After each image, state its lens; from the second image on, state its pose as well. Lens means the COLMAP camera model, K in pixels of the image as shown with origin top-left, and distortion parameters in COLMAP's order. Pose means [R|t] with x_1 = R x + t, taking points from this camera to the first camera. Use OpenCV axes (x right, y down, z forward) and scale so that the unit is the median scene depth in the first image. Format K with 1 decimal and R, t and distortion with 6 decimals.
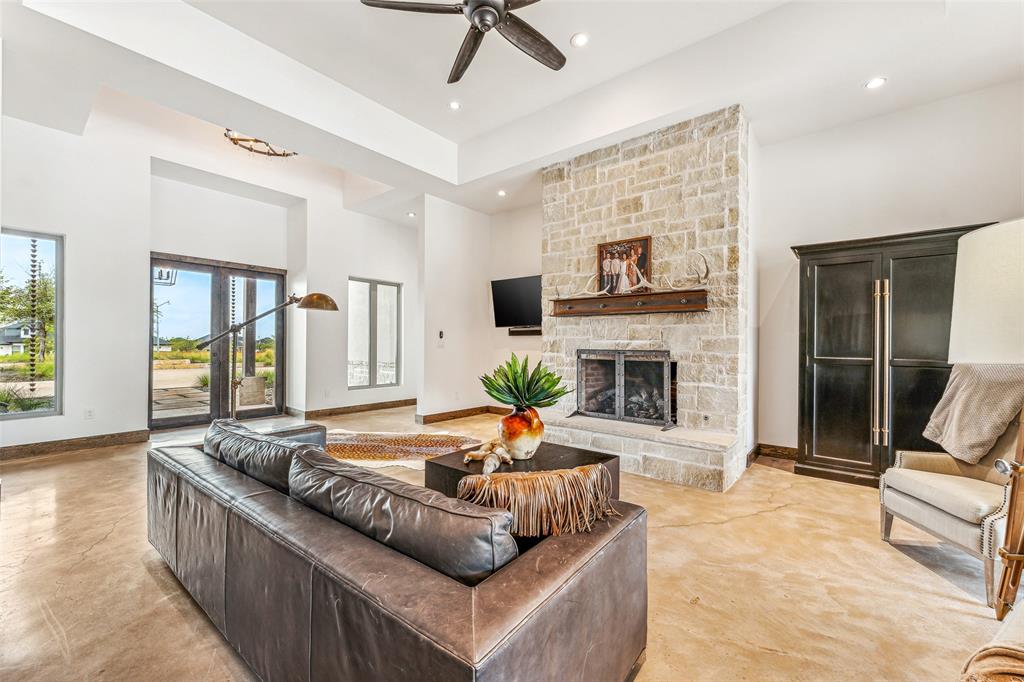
lens RADIAL K [[415.1, 0, 504.0], [0, 415.1, 346.8], [0, 0, 1]] dist [-0.003582, -0.000348]
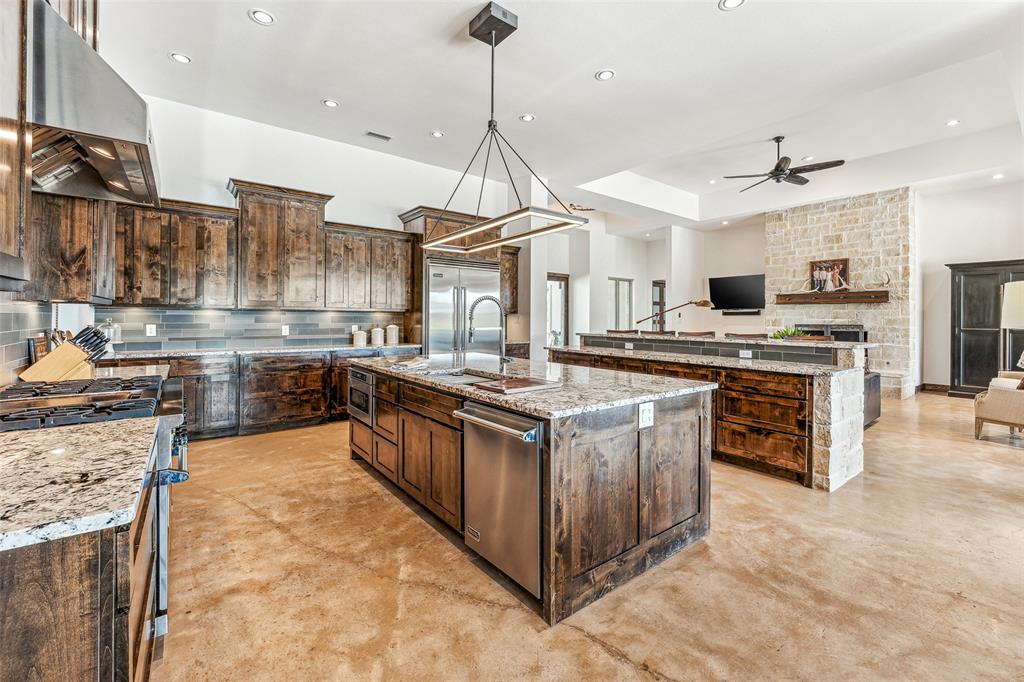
lens RADIAL K [[415.1, 0, 525.0], [0, 415.1, 320.5], [0, 0, 1]] dist [-0.003582, -0.000348]
pose [[0.975415, -0.002269, -0.220365, -0.564454], [0.000763, 0.999976, -0.006918, 0.001471], [0.220376, 0.006580, 0.975393, -0.946929]]
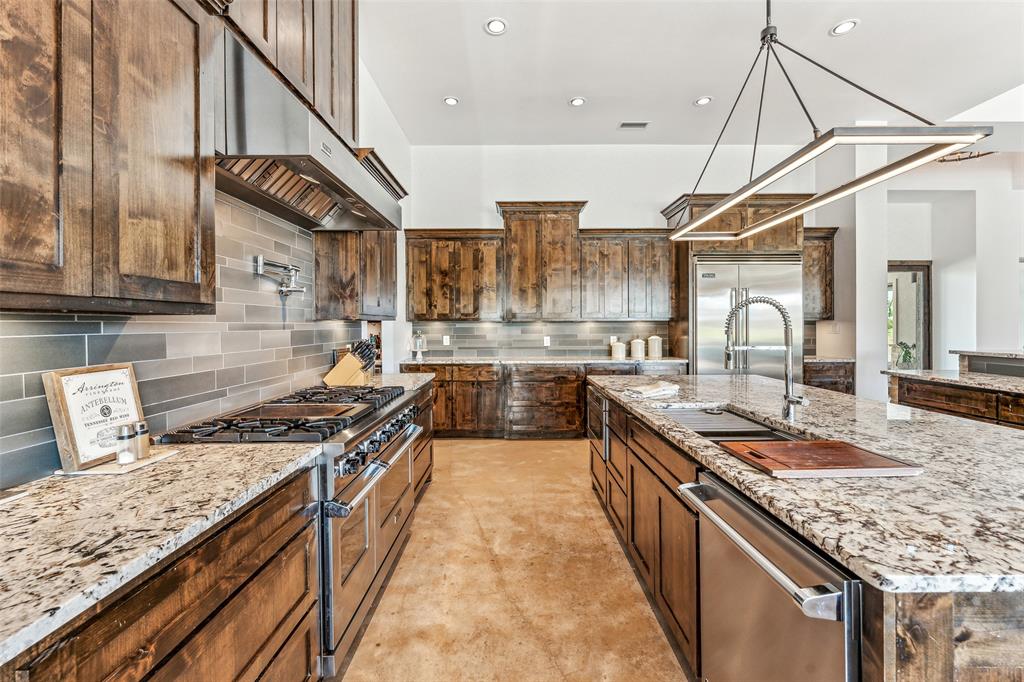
lens RADIAL K [[415.1, 0, 517.6], [0, 415.1, 327.8], [0, 0, 1]] dist [-0.003582, -0.000348]
pose [[0.619596, -0.007828, -0.784882, -0.587413], [0.001166, 0.999958, -0.009052, -0.006913], [0.784920, 0.004694, 0.619579, -0.780775]]
